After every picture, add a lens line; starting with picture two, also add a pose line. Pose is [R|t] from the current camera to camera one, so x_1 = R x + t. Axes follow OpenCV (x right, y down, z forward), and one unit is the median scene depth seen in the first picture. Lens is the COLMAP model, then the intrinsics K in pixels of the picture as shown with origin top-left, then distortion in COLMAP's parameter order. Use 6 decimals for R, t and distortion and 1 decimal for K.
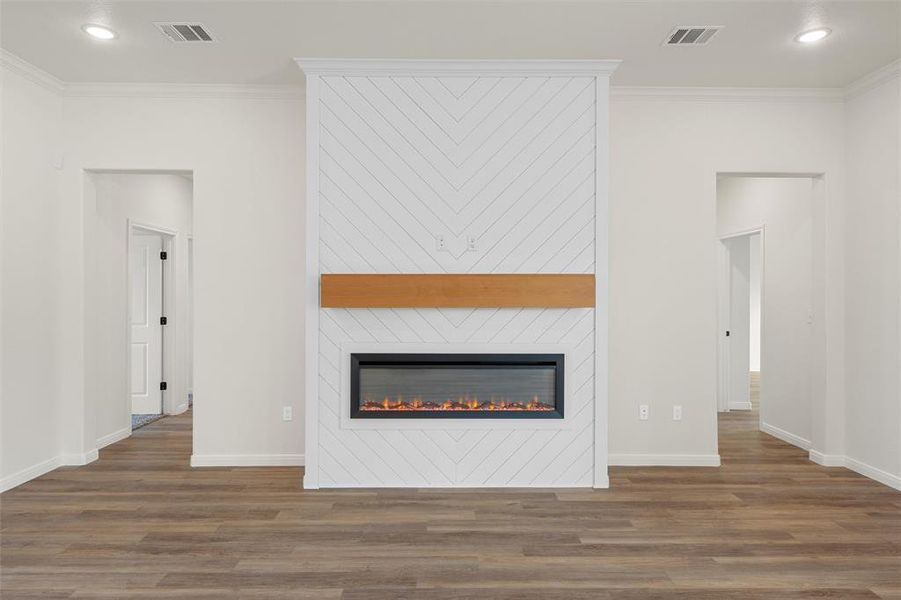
lens RADIAL K [[518.7, 0, 450.4], [0, 518.7, 296.6], [0, 0, 1]] dist [-0.000017, 0.002366]
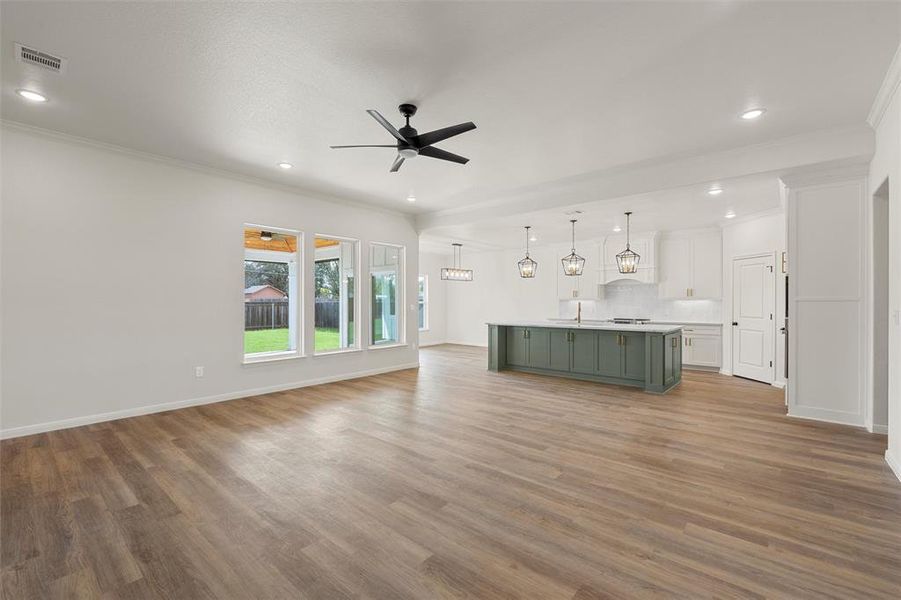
lens RADIAL K [[389.8, 0, 446.5], [0, 389.8, 301.2], [0, 0, 1]] dist [0.000820, 0.000013]
pose [[-0.748192, -0.002297, 0.663478, -0.663224], [-0.000601, 0.999996, 0.002785, 0.010171], [-0.663482, 0.001685, -0.748190, 0.931097]]
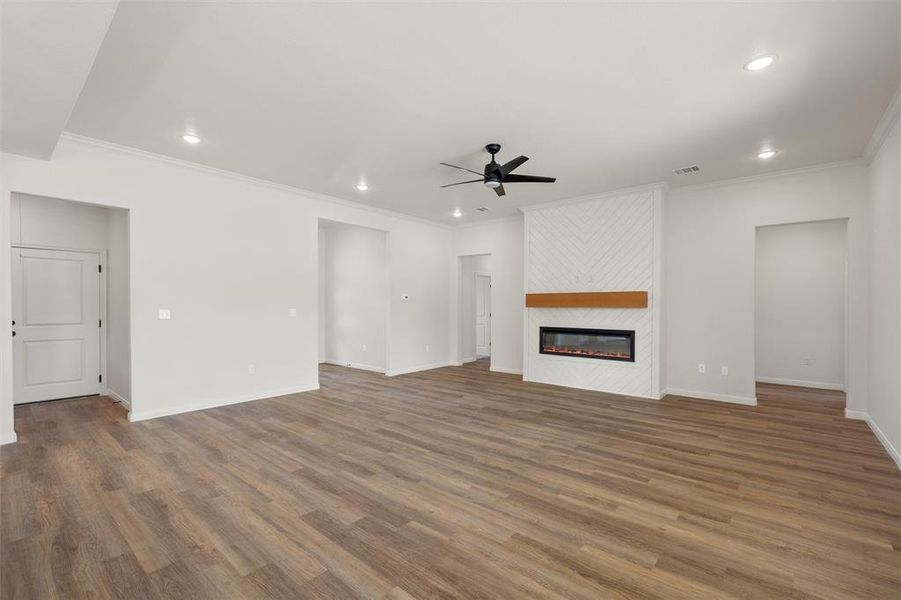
lens RADIAL K [[389.8, 0, 446.9], [0, 389.8, 305.1], [0, 0, 1]] dist [0.000820, 0.000013]
pose [[0.755744, -0.000355, -0.654867, 0.665849], [-0.001957, 0.999994, -0.002800, 0.015317], [0.654865, 0.003397, 0.755739, -0.648037]]
